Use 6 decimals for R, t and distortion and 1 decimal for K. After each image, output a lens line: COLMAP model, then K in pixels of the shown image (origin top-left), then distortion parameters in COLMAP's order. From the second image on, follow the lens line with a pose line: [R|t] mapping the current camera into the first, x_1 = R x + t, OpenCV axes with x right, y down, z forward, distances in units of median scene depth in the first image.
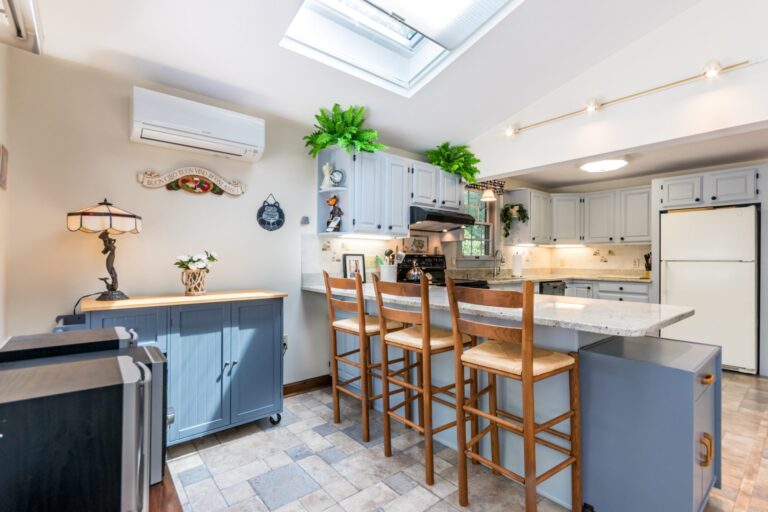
lens RADIAL K [[355.5, 0, 381.0], [0, 355.5, 258.9], [0, 0, 1]] dist [-0.003957, 0.001655]
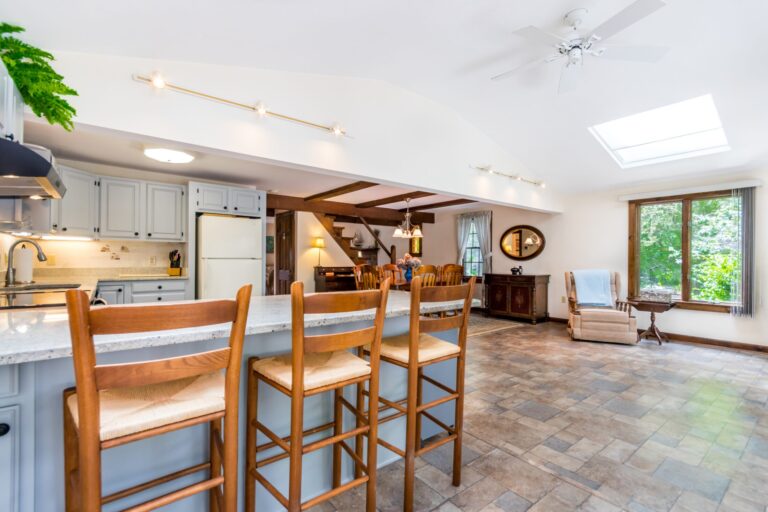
lens RADIAL K [[355.5, 0, 386.4], [0, 355.5, 255.4], [0, 0, 1]] dist [-0.003957, 0.001655]
pose [[0.012242, 0.008243, 0.999891, -0.311934], [-0.008614, 0.999930, -0.008138, 0.000449], [-0.999888, -0.008514, 0.012312, 0.451104]]
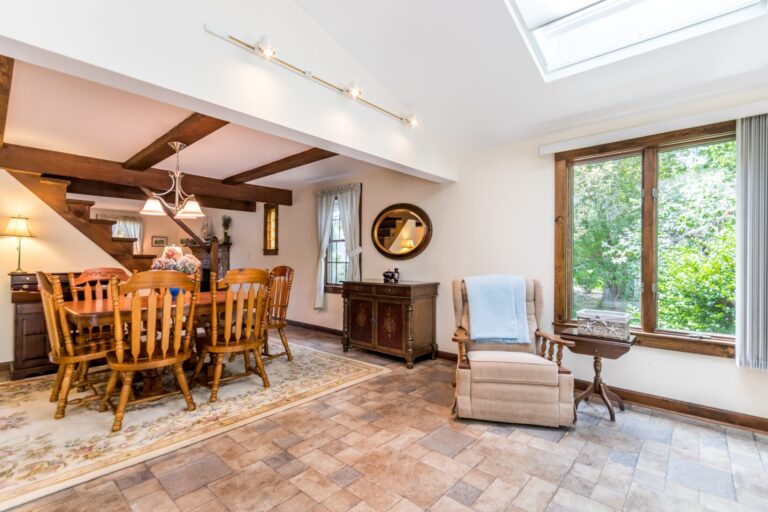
lens RADIAL K [[355.5, 0, 389.4], [0, 355.5, 257.8], [0, 0, 1]] dist [-0.003957, 0.001655]
pose [[-0.178442, 0.001539, 0.983949, 0.380478], [-0.006172, 0.999977, -0.002683, 0.002705], [-0.983931, -0.006552, -0.178428, 0.021672]]
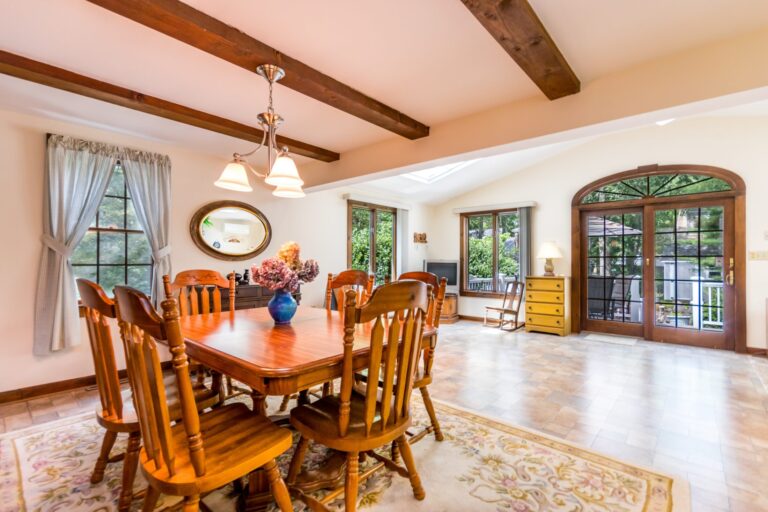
lens RADIAL K [[355.5, 0, 379.1], [0, 355.5, 266.3], [0, 0, 1]] dist [-0.003957, 0.001655]
pose [[-0.984794, -0.005374, -0.173640, 1.267325], [-0.007657, 0.999893, 0.012484, 0.006700], [0.173555, 0.013624, -0.984730, 0.931399]]
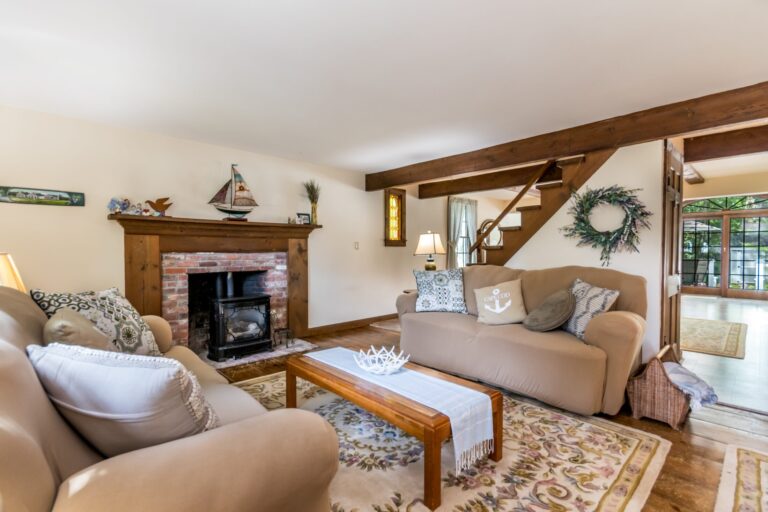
lens RADIAL K [[355.5, 0, 390.6], [0, 355.5, 257.6], [0, 0, 1]] dist [-0.003957, 0.001655]
pose [[-0.996180, 0.003483, -0.087254, 2.334110], [0.002208, 0.999890, 0.014700, 0.016068], [0.087296, 0.014451, -0.996078, 1.843983]]
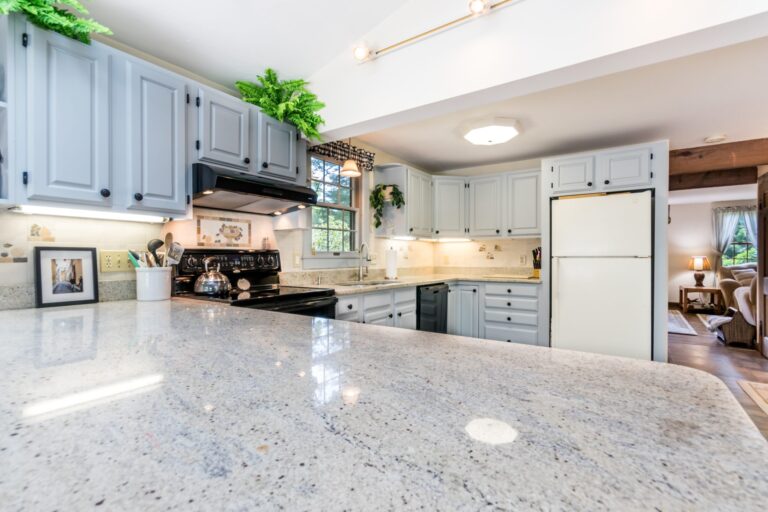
lens RADIAL K [[355.5, 0, 381.2], [0, 355.5, 258.7], [0, 0, 1]] dist [-0.003957, 0.001655]
pose [[0.962959, -0.006513, 0.269570, 0.196585], [0.004583, 0.999959, 0.007791, 0.000898], [-0.269610, -0.006267, 0.962949, 0.334597]]
